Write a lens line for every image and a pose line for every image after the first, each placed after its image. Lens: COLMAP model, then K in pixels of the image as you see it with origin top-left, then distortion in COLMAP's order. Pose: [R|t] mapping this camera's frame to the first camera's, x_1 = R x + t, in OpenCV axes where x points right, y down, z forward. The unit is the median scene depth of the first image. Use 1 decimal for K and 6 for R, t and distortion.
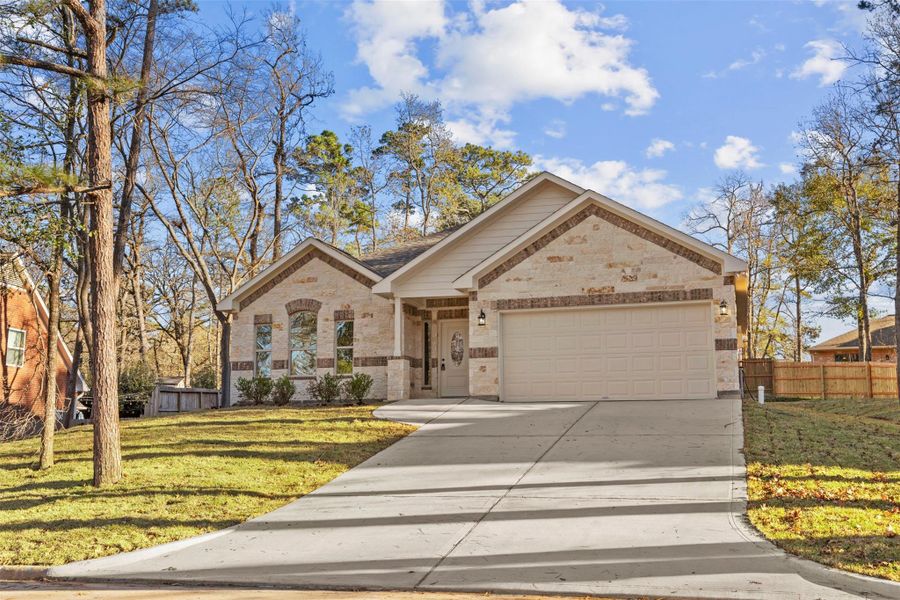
lens RADIAL K [[1010.2, 0, 477.1], [0, 1010.2, 300.1], [0, 0, 1]] dist [-0.002770, 0.039419]
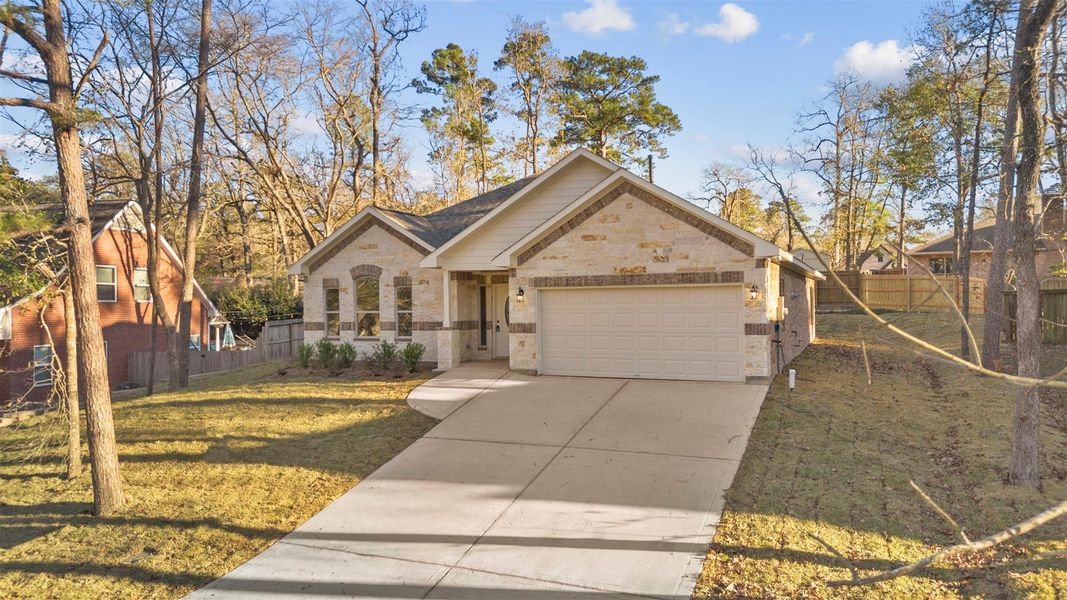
lens RADIAL K [[869.2, 0, 534.5], [0, 869.2, 323.3], [0, 0, 1]] dist [0.117209, -0.008745]
pose [[0.993895, -0.004673, -0.110234, 0.116893], [0.024054, 0.984248, 0.175149, -0.108758], [0.107680, -0.176731, 0.978351, 0.128166]]
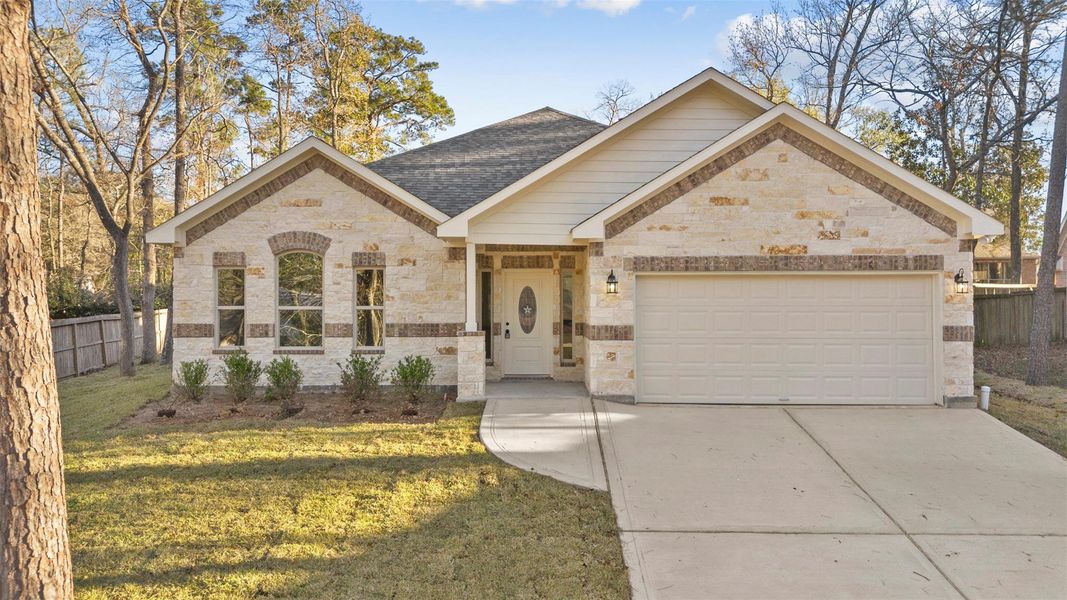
lens RADIAL K [[828.5, 0, 570.5], [0, 828.5, 310.5], [0, 0, 1]] dist [0.122166, -0.174227]
pose [[0.947998, 0.003407, 0.318257, -0.200140], [-0.052286, 0.988024, 0.145169, -0.043499], [-0.313951, -0.154261, 0.936824, 0.480816]]
